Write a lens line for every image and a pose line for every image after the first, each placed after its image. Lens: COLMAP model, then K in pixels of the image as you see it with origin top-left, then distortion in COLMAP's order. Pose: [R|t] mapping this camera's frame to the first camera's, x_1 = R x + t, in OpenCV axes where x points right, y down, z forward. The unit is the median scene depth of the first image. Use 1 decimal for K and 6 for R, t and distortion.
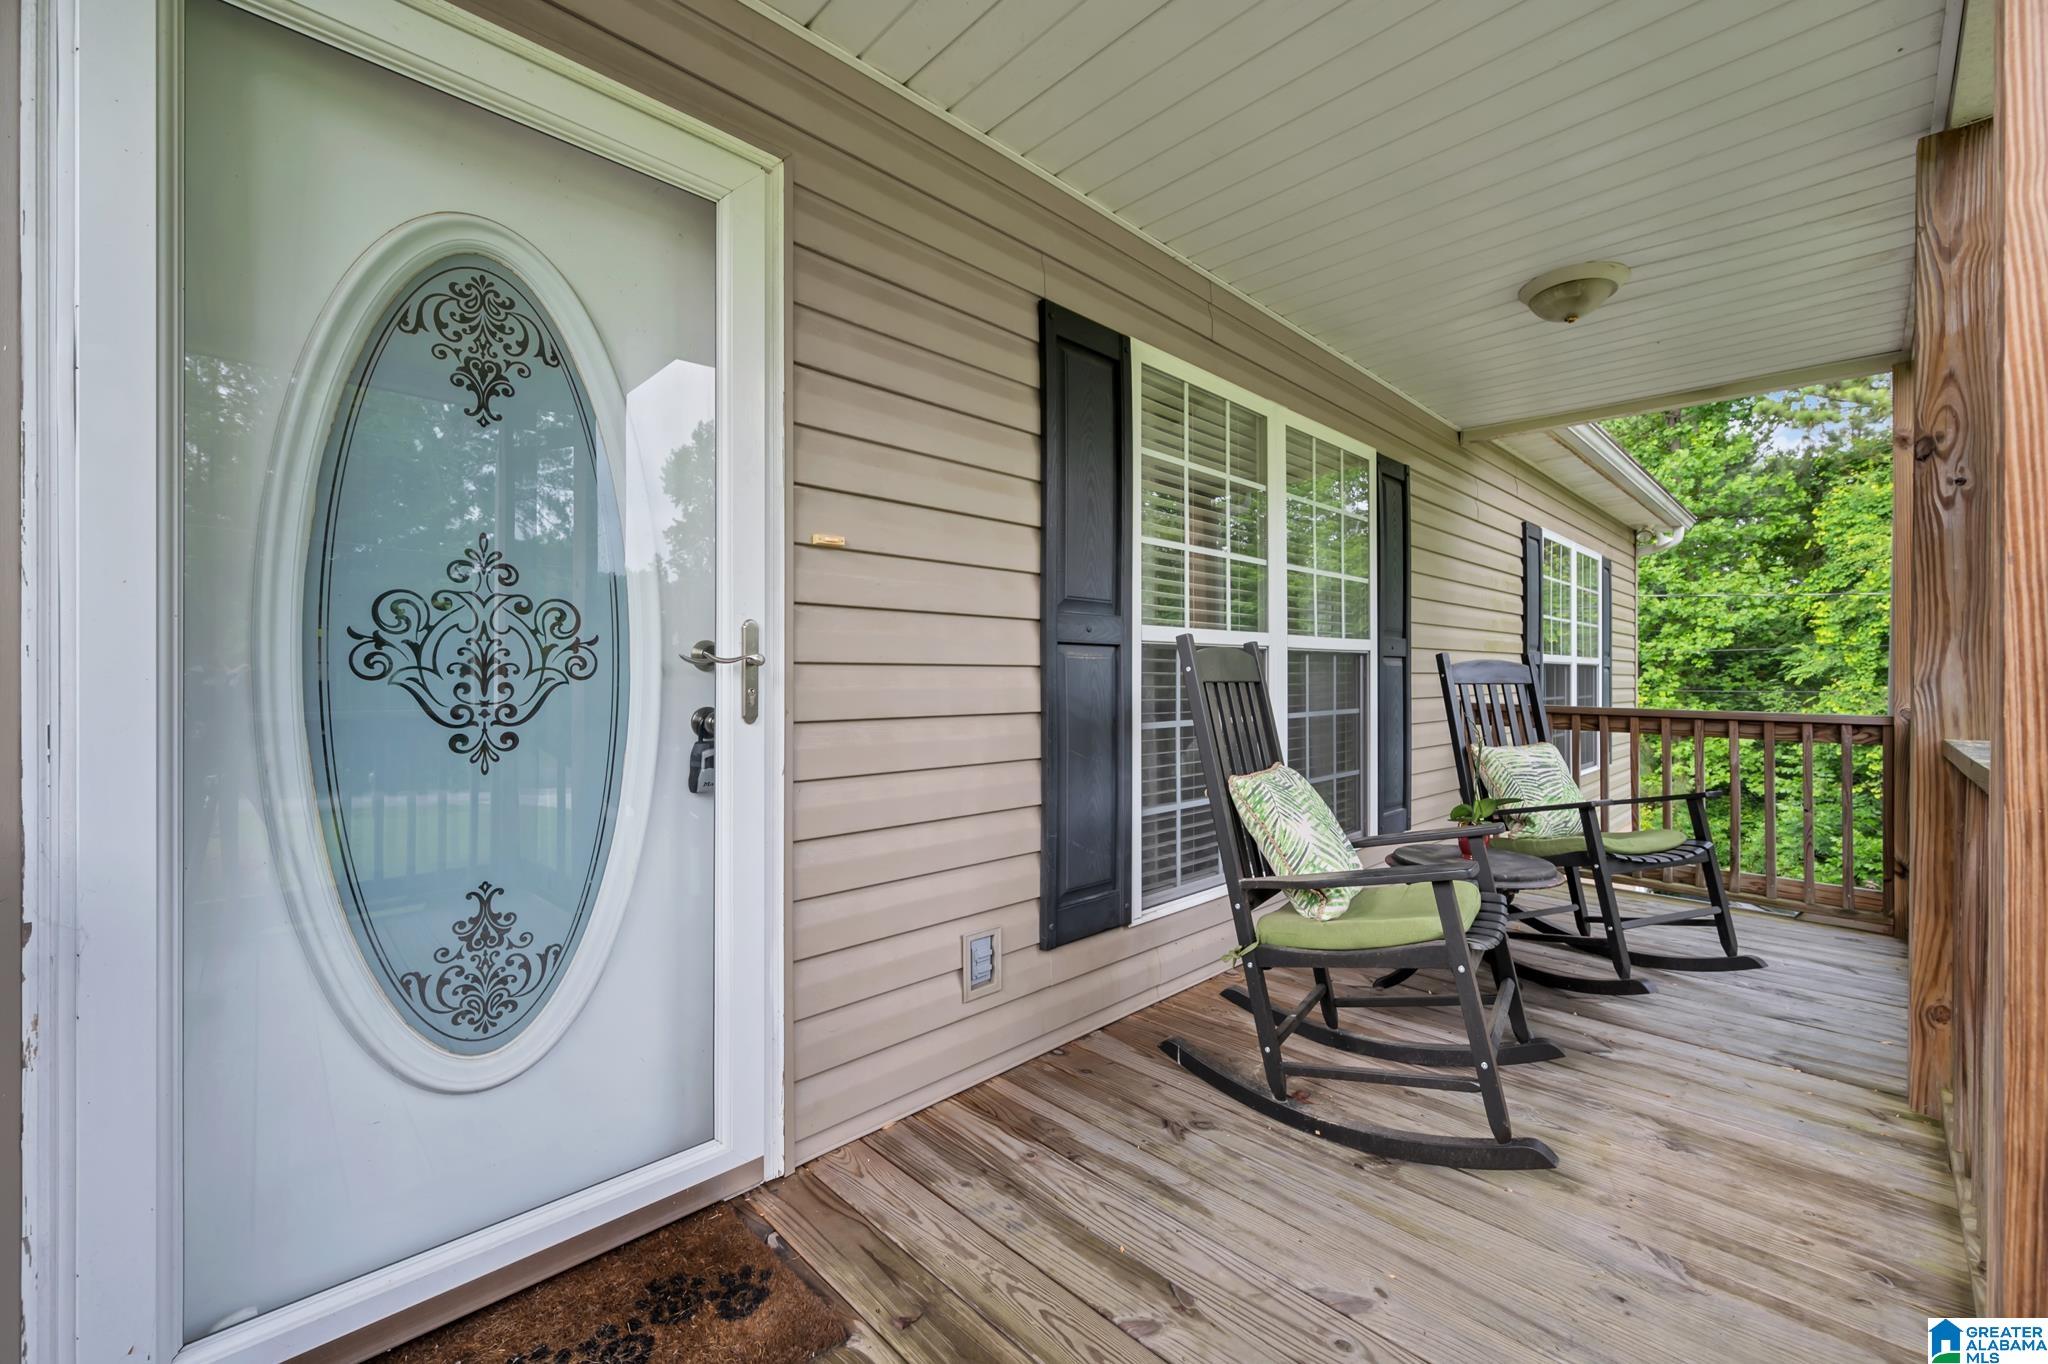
lens RADIAL K [[820.0, 0, 1025.2], [0, 820.0, 679.7], [0, 0, 1]] dist [-0.005935, 0.001236]
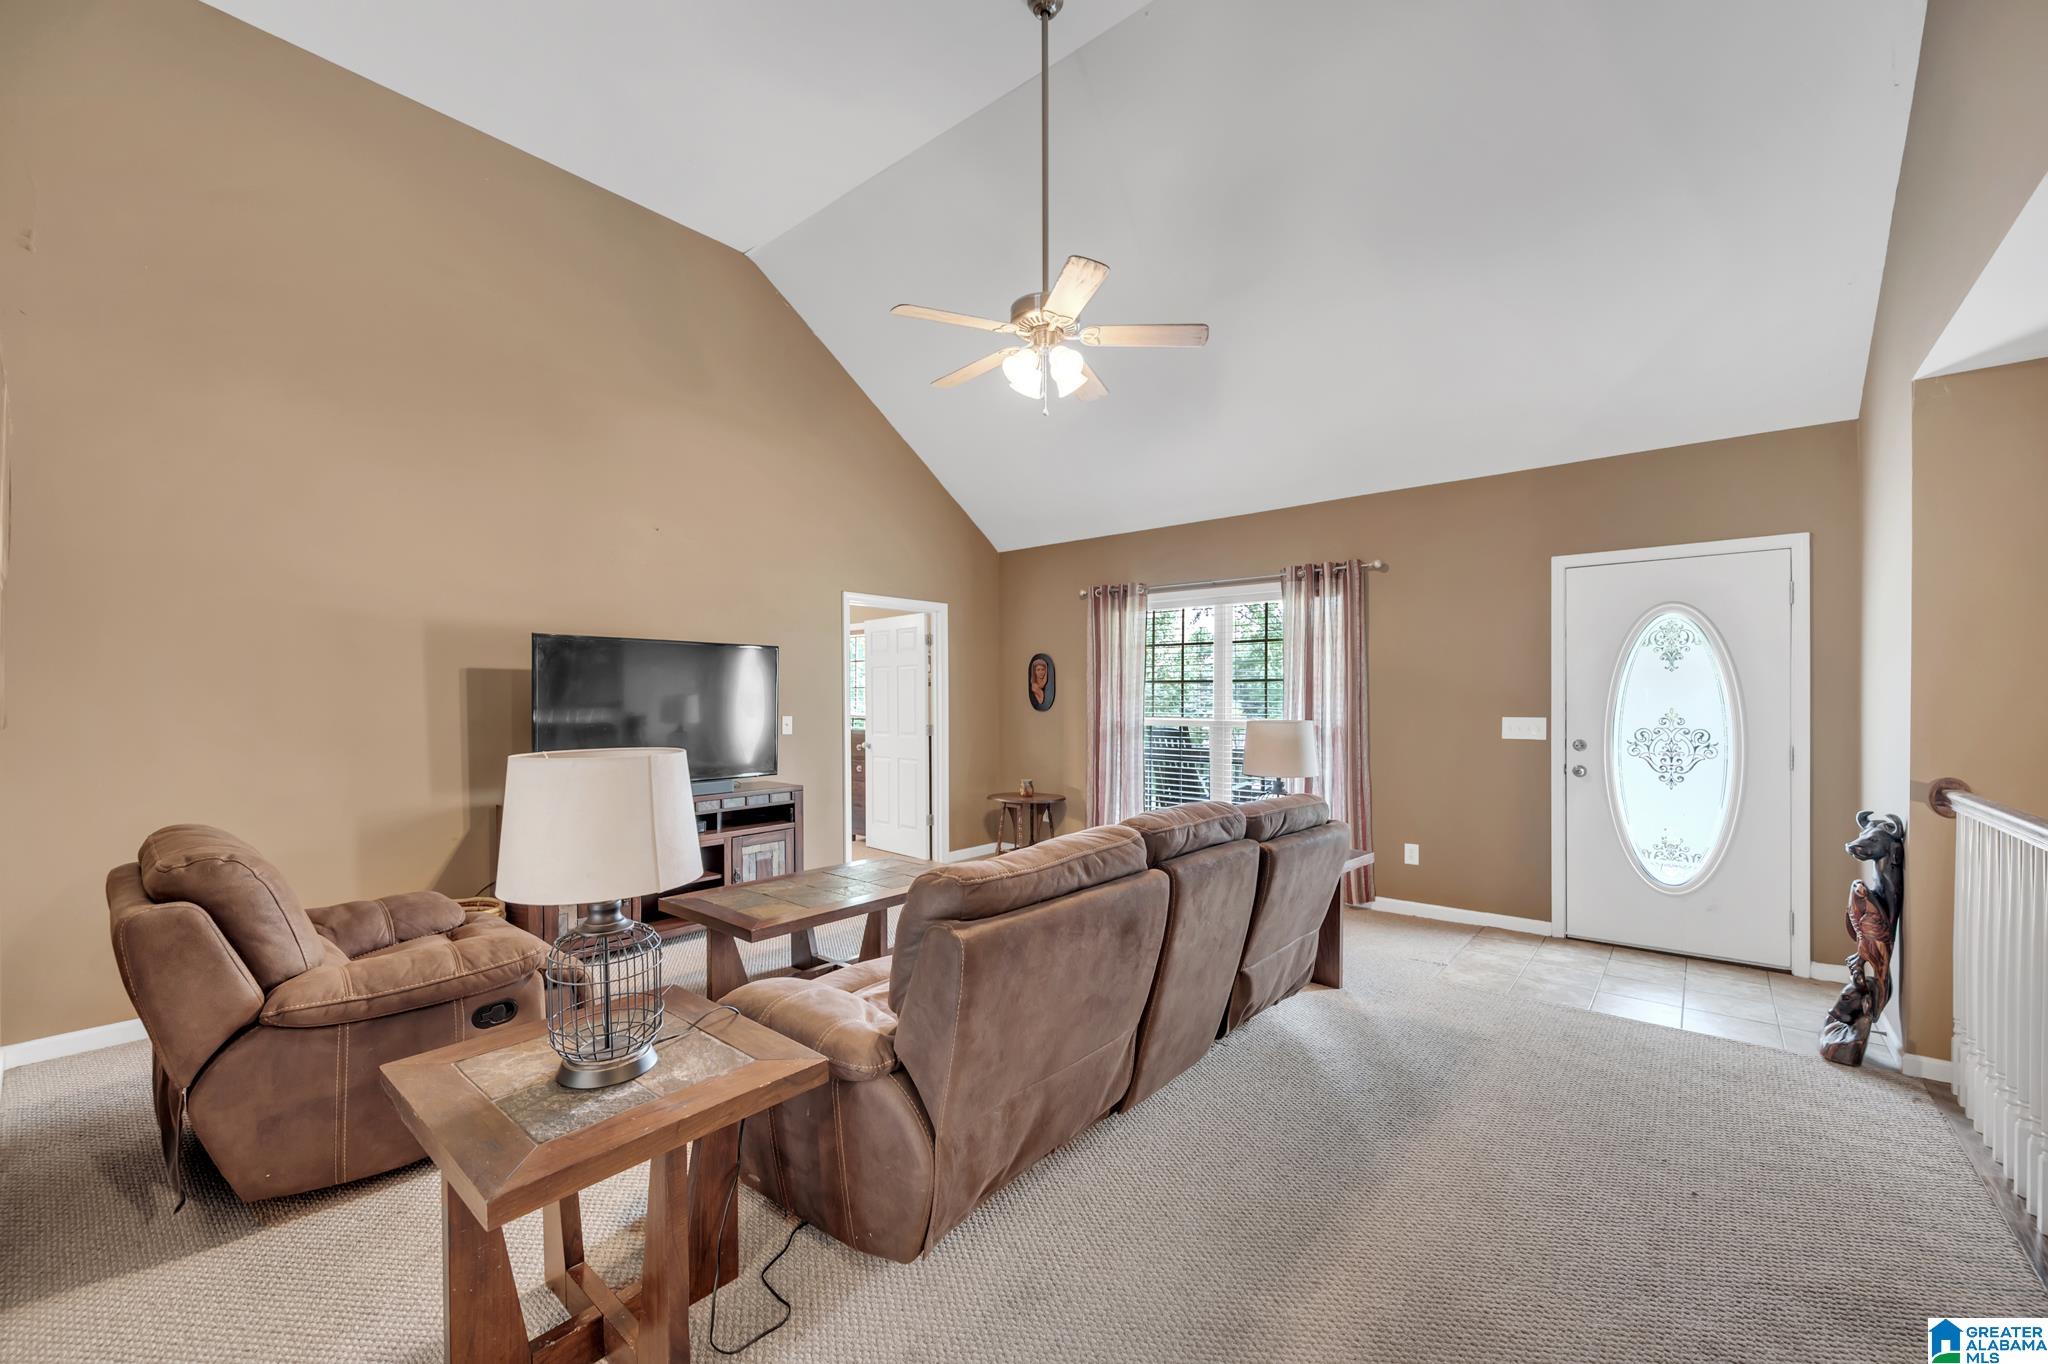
lens RADIAL K [[835.0, 0, 1022.7], [0, 835.0, 697.1], [0, 0, 1]] dist [0.001919, 0.000081]
pose [[0.107686, 0.003248, -0.994180, 2.097730], [0.002027, 0.999992, 0.003486, -0.234132], [0.994183, -0.002390, 0.107678, -1.663734]]
